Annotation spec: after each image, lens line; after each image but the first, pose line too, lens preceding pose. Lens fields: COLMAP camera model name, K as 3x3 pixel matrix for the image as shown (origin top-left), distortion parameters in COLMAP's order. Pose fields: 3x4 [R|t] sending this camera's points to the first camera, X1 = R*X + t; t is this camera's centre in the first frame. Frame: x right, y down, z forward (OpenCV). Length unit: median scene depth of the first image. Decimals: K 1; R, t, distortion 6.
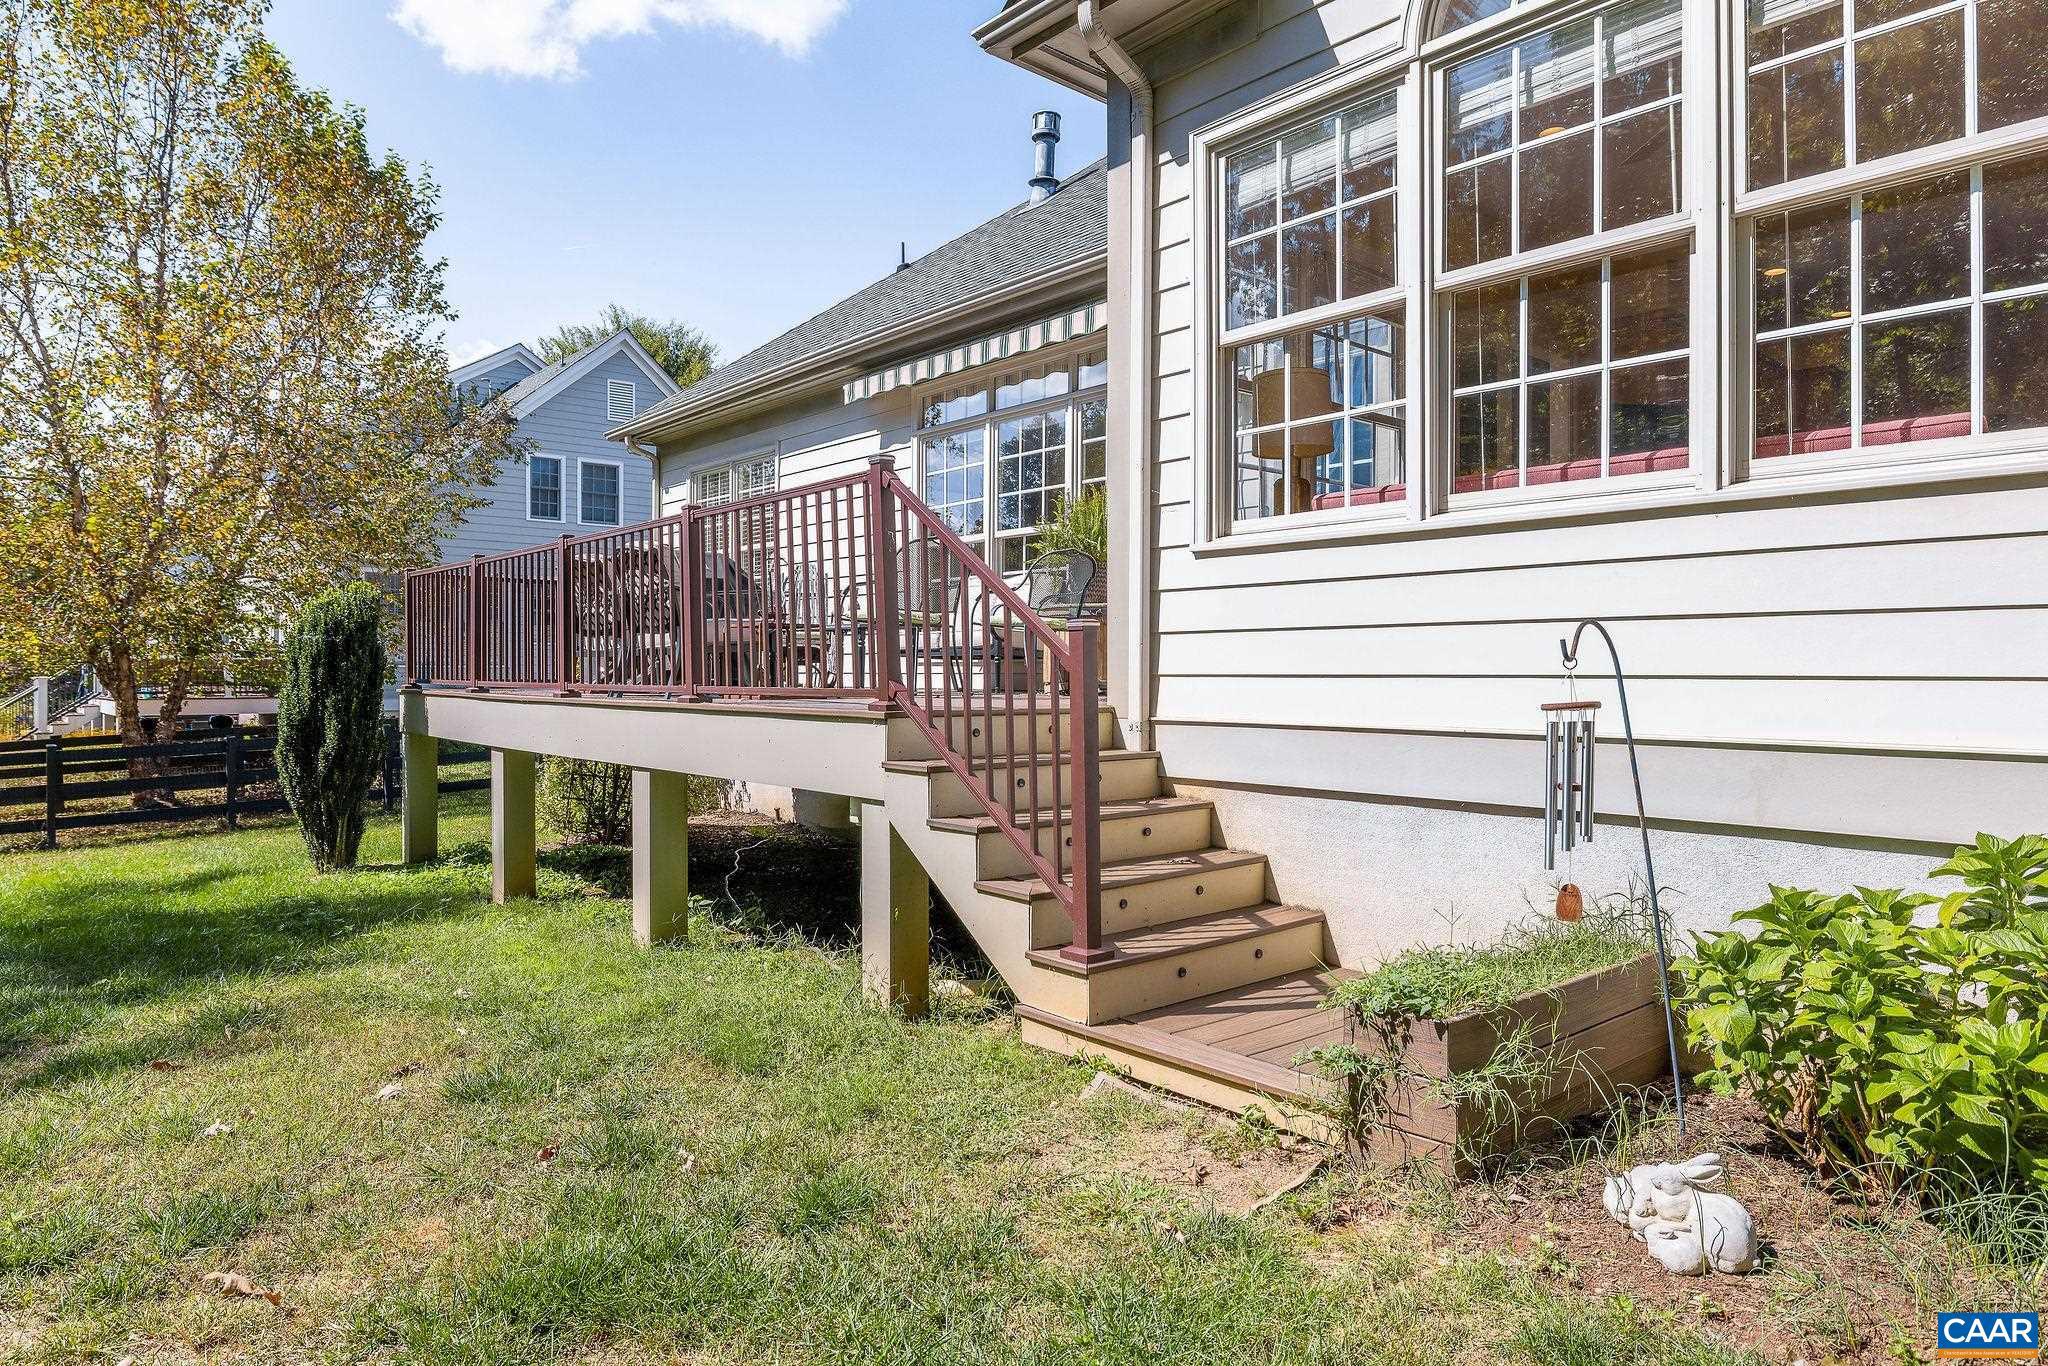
lens RADIAL K [[1251.8, 0, 1038.0], [0, 1251.8, 675.6], [0, 0, 1]] dist [-0.005750, -0.002974]
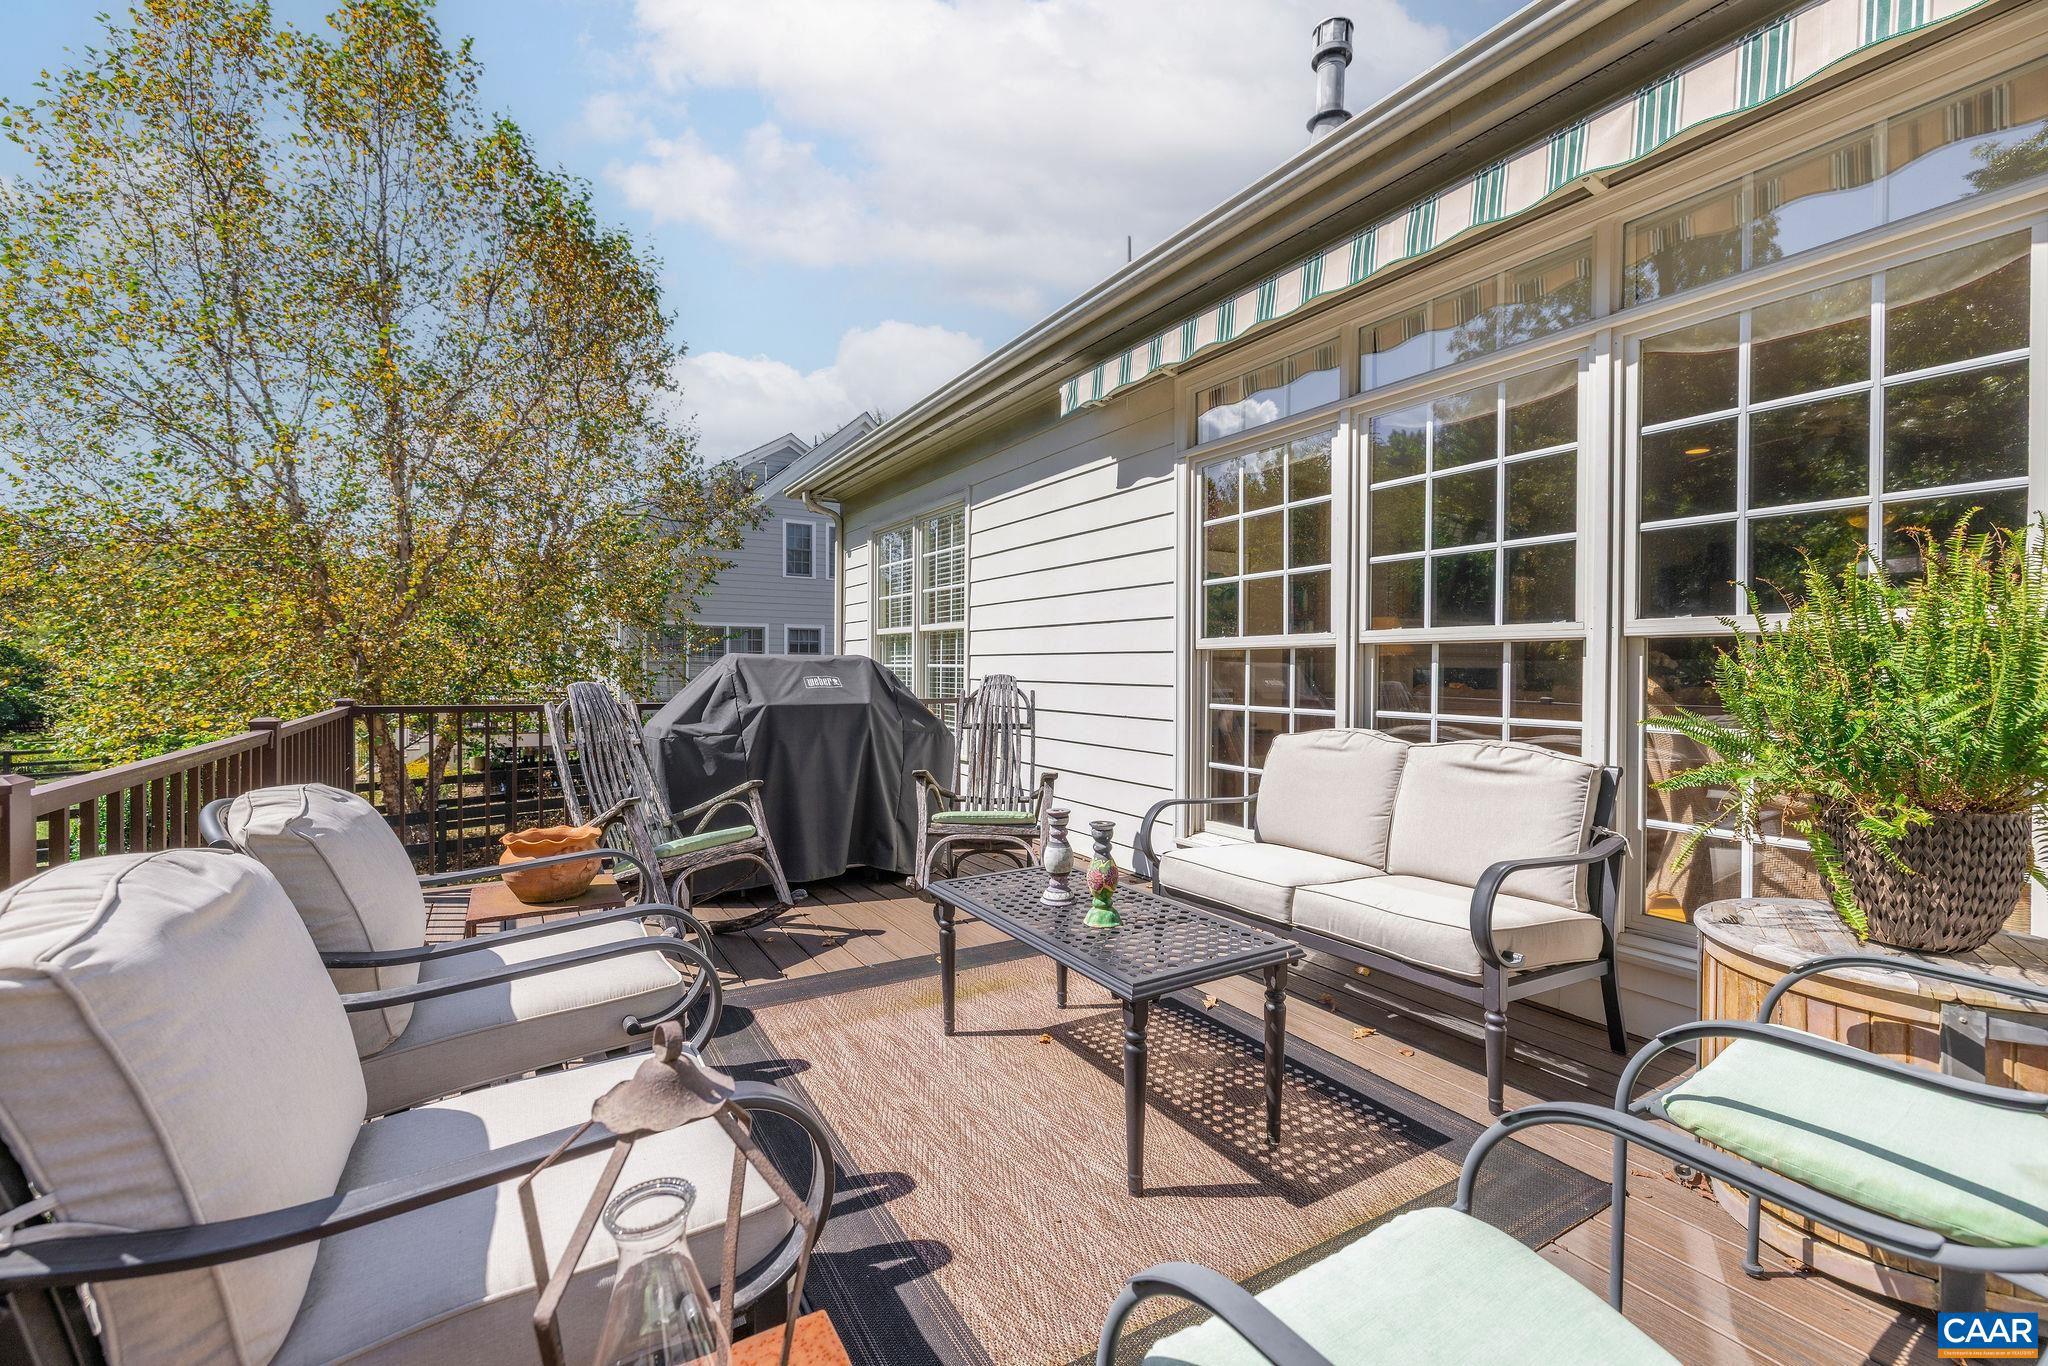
lens RADIAL K [[871.7, 0, 1030.0], [0, 871.7, 696.1], [0, 0, 1]] dist [0.003839, -0.002164]
pose [[0.985211, 0.008952, -0.171111, -0.094588], [-0.004338, 0.999617, 0.027316, -0.089067], [0.171290, -0.026169, 0.984873, 0.566392]]
